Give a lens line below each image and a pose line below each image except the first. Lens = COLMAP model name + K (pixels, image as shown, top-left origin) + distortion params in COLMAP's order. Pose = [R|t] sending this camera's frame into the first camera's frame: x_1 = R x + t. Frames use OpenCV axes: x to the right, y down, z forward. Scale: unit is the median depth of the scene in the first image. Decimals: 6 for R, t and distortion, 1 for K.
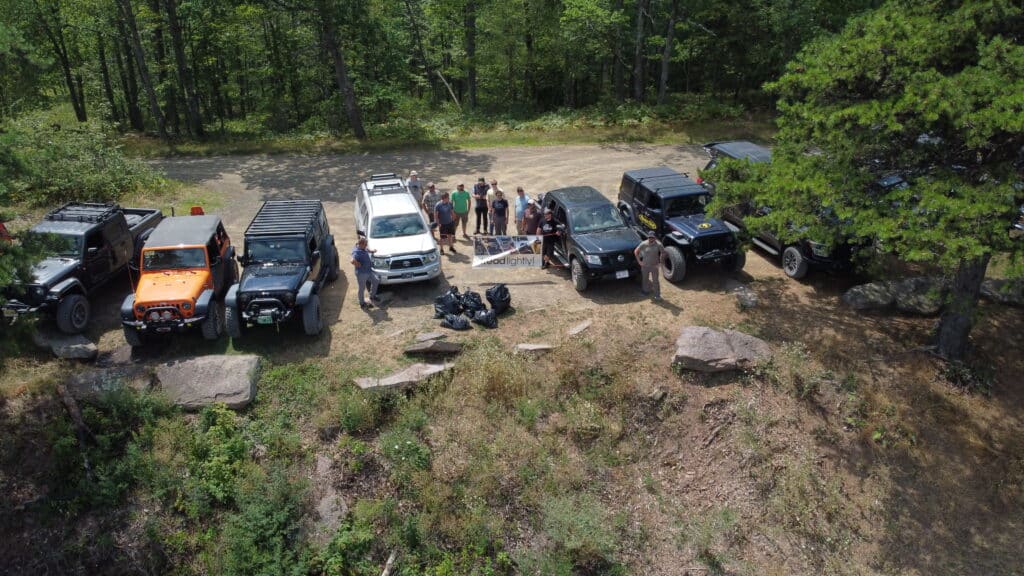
lens RADIAL K [[769.0, 0, 515.6], [0, 769.0, 285.9], [0, 0, 1]] dist [-0.011058, 0.001211]
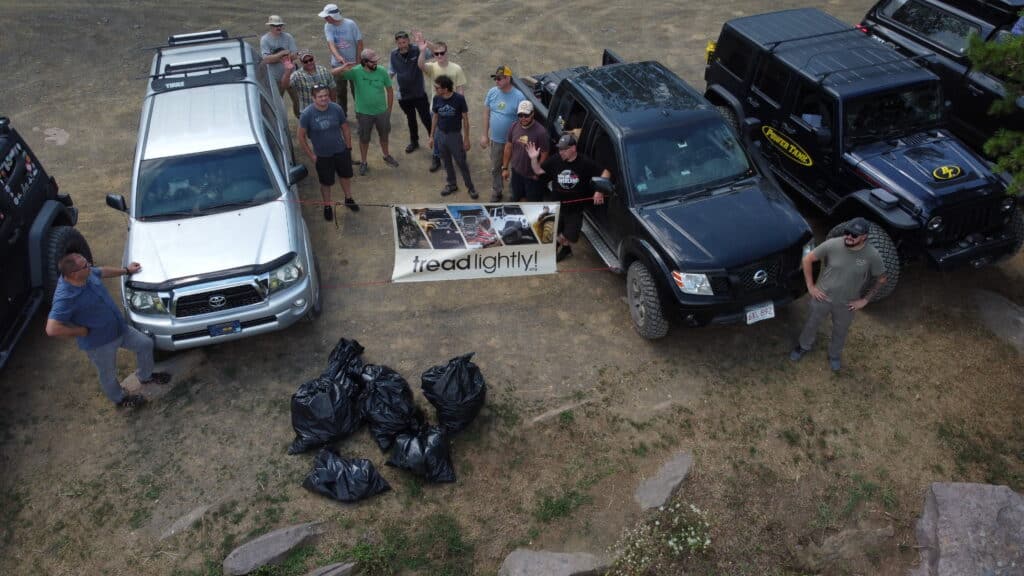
lens RADIAL K [[769.0, 0, 515.6], [0, 769.0, 285.9], [0, 0, 1]] dist [-0.011058, 0.001211]
pose [[0.999175, -0.024449, 0.032438, -0.002554], [0.015737, 0.969204, 0.245757, -0.125529], [-0.037448, -0.245043, 0.968789, 0.594906]]
